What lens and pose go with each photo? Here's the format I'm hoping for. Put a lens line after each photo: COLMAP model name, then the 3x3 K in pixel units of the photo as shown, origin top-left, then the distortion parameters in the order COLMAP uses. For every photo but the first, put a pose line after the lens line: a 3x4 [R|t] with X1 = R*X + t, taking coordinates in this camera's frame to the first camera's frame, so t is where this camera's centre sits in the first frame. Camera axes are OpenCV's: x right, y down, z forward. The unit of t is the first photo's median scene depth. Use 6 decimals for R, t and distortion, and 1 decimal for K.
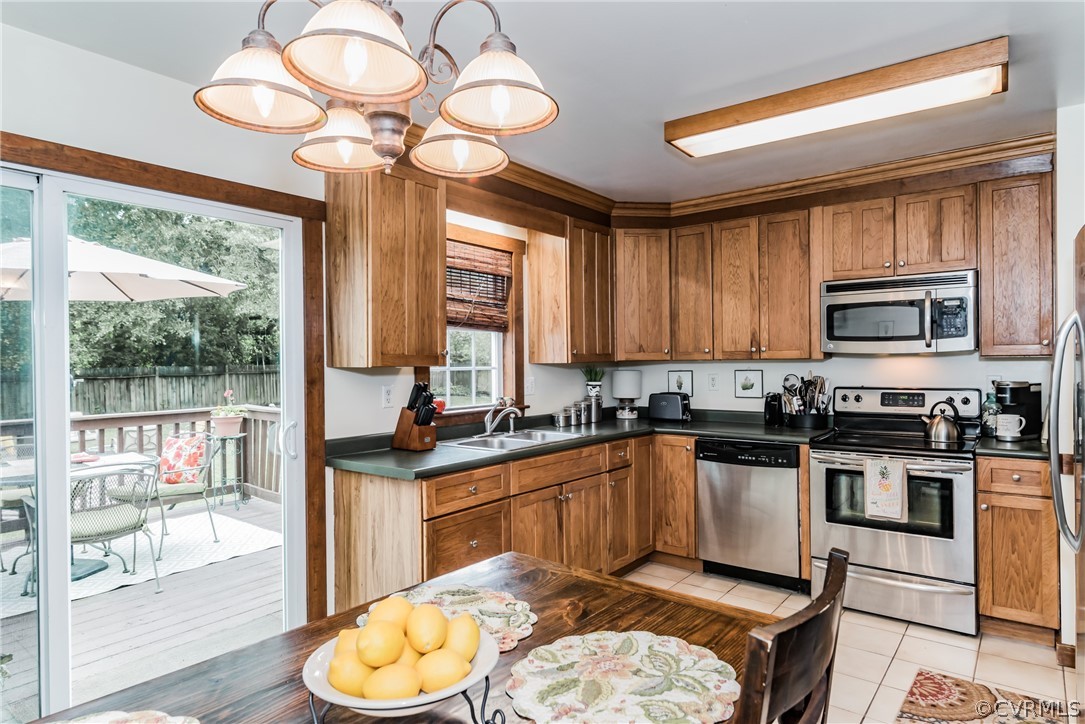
lens RADIAL K [[627.3, 0, 544.8], [0, 627.3, 365.0], [0, 0, 1]] dist [-0.004281, -0.001535]
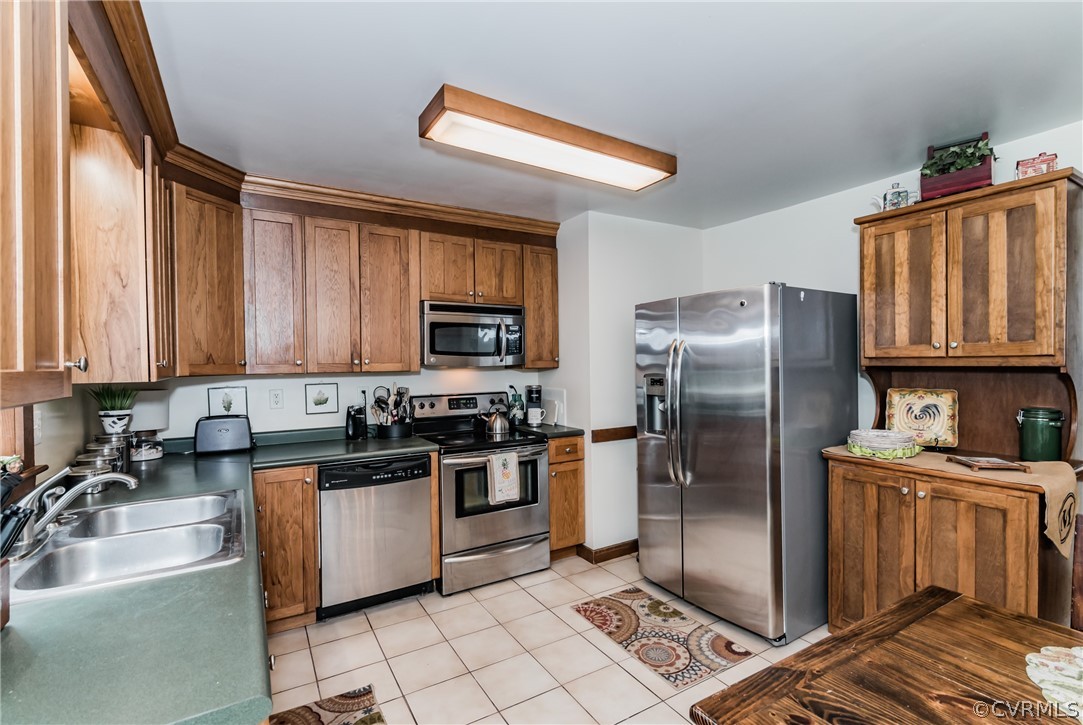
lens RADIAL K [[488.4, 0, 537.4], [0, 488.4, 371.3], [0, 0, 1]] dist [0.005438, -0.000919]
pose [[0.356821, -0.009238, 0.934127, -0.289482], [0.014777, 0.999882, 0.004243, -0.010669], [-0.934056, 0.012289, 0.356916, 0.530247]]
